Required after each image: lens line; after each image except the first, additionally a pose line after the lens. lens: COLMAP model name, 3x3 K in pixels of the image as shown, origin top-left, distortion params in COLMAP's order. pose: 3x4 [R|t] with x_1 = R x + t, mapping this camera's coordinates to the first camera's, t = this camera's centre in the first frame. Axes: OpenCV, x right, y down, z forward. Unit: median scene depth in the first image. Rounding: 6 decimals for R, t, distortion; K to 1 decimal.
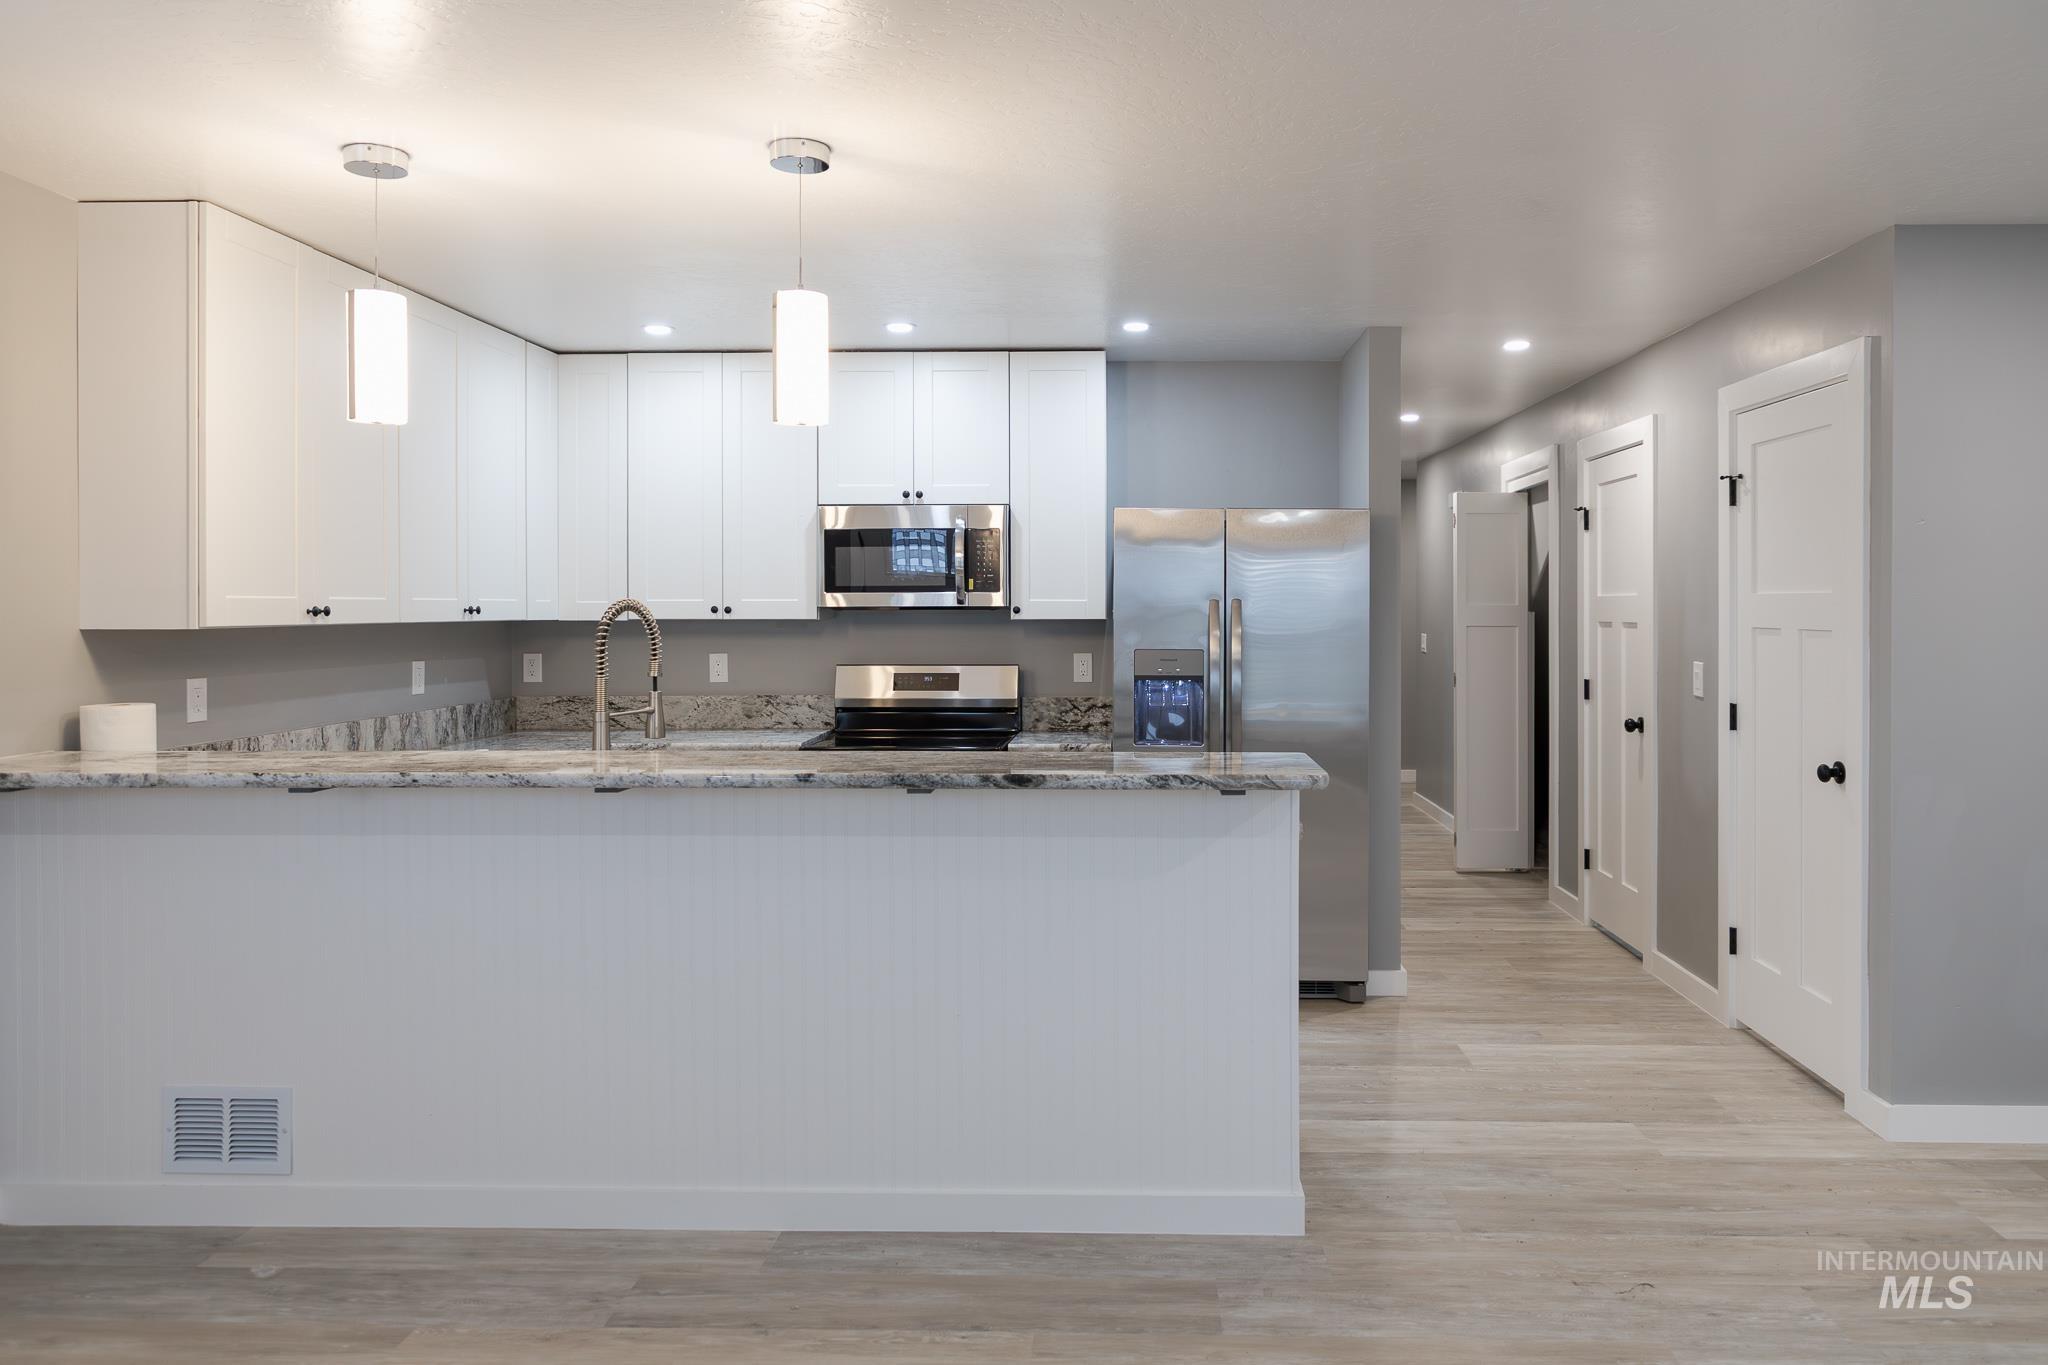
lens RADIAL K [[1422.8, 0, 1104.8], [0, 1422.8, 631.9], [0, 0, 1]] dist [0.008947, -0.006080]
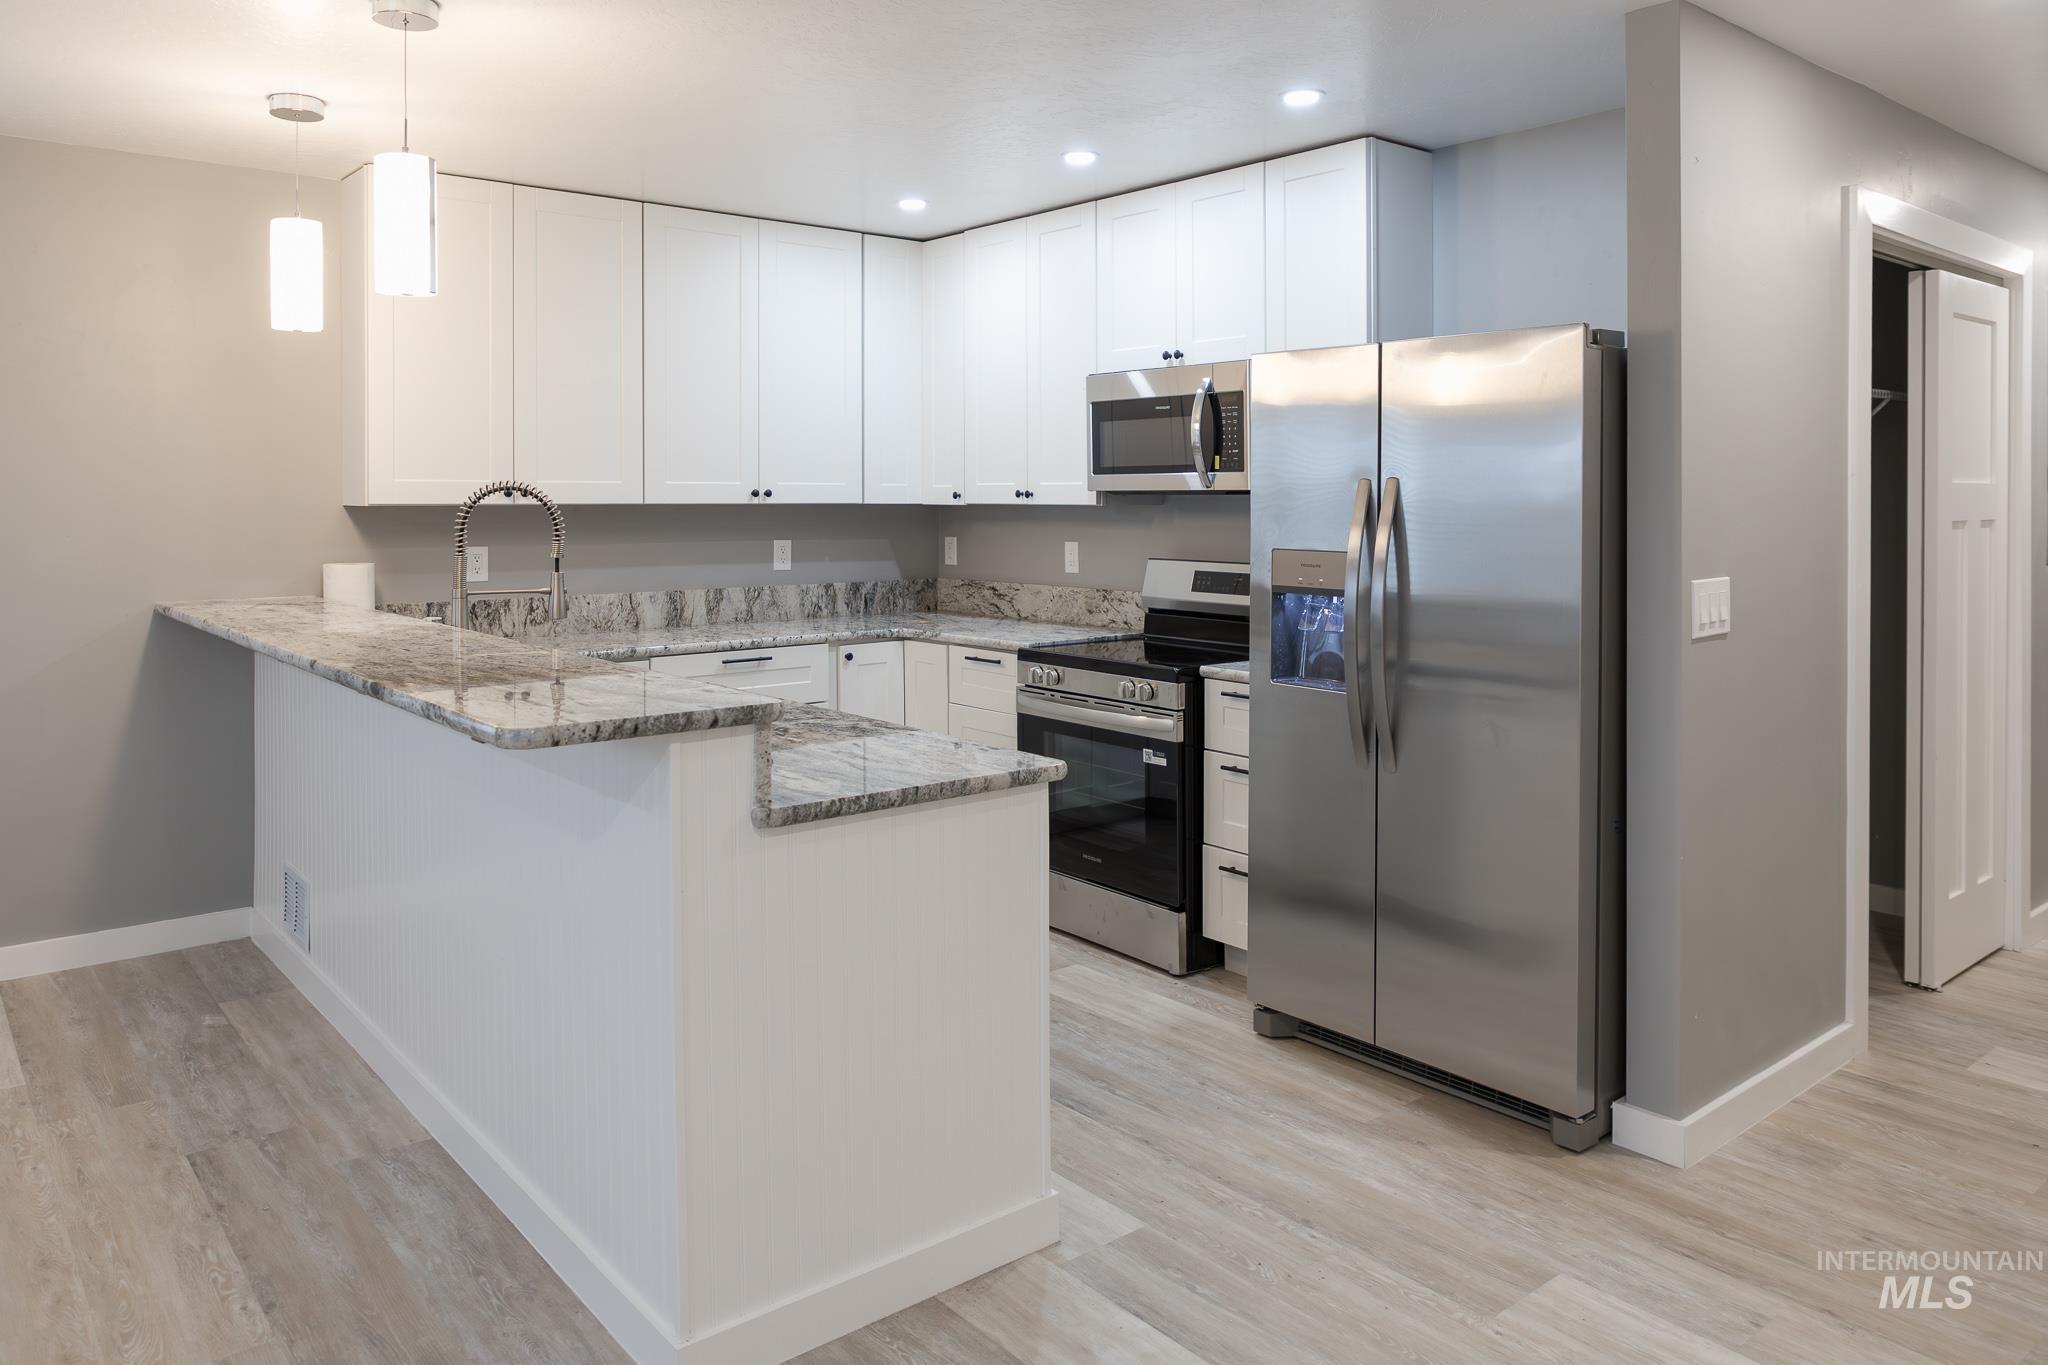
lens RADIAL K [[1422.8, 0, 1025.5], [0, 1422.8, 519.2], [0, 0, 1]] dist [0.008947, -0.006080]
pose [[0.634396, 0.013738, -0.772886, 0.501642], [-0.015845, 0.999863, 0.004766, -0.004178], [0.772846, 0.009223, 0.634526, 0.457564]]
